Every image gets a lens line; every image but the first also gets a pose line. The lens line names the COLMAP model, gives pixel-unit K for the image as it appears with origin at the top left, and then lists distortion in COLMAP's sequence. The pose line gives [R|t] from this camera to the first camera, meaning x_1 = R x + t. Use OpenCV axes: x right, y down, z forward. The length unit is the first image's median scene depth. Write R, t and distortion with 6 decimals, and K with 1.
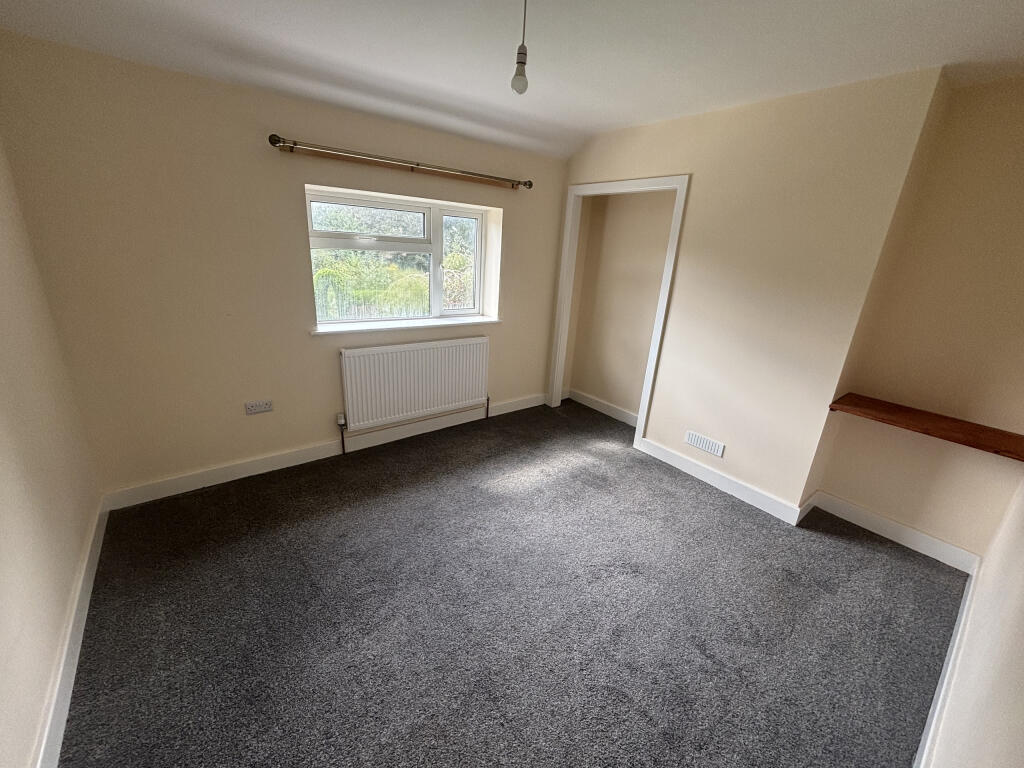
lens RADIAL K [[410.9, 0, 511.2], [0, 410.9, 381.8], [0, 0, 1]] dist [0.000387, -0.000153]
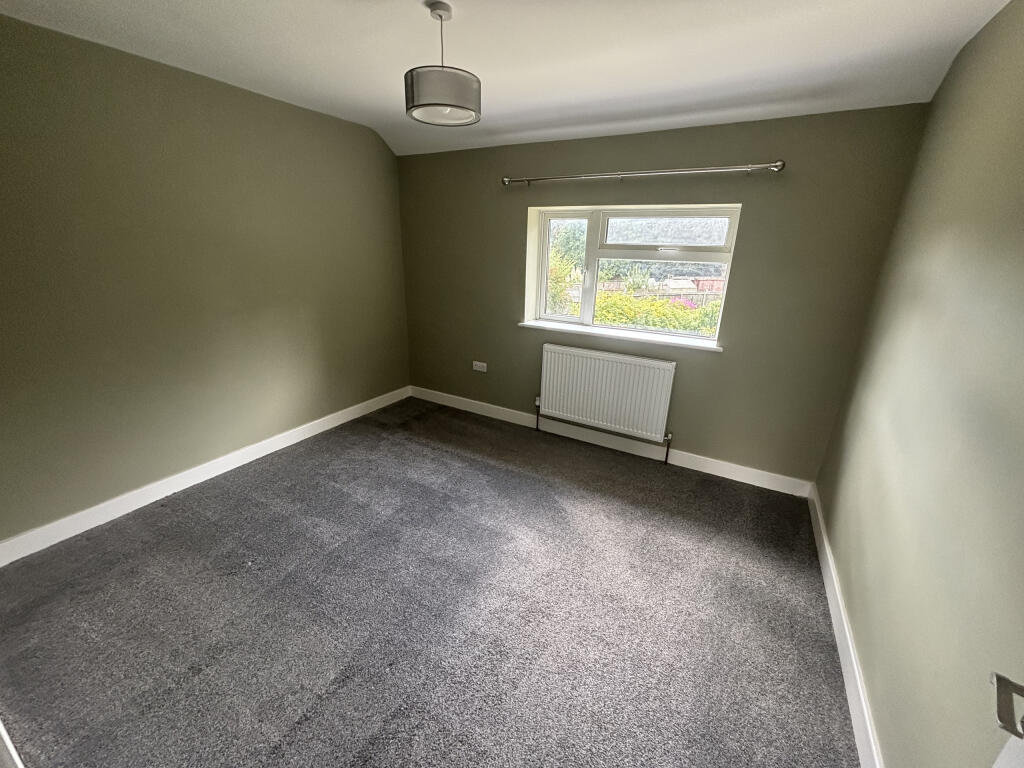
lens RADIAL K [[410.9, 0, 506.8], [0, 410.9, 383.6], [0, 0, 1]] dist [0.000387, -0.000153]
pose [[0.367302, 0.253706, -0.894831, 0.595486], [-0.291534, 0.945001, 0.148264, -0.104264], [0.883231, 0.206416, 0.421065, 0.408348]]
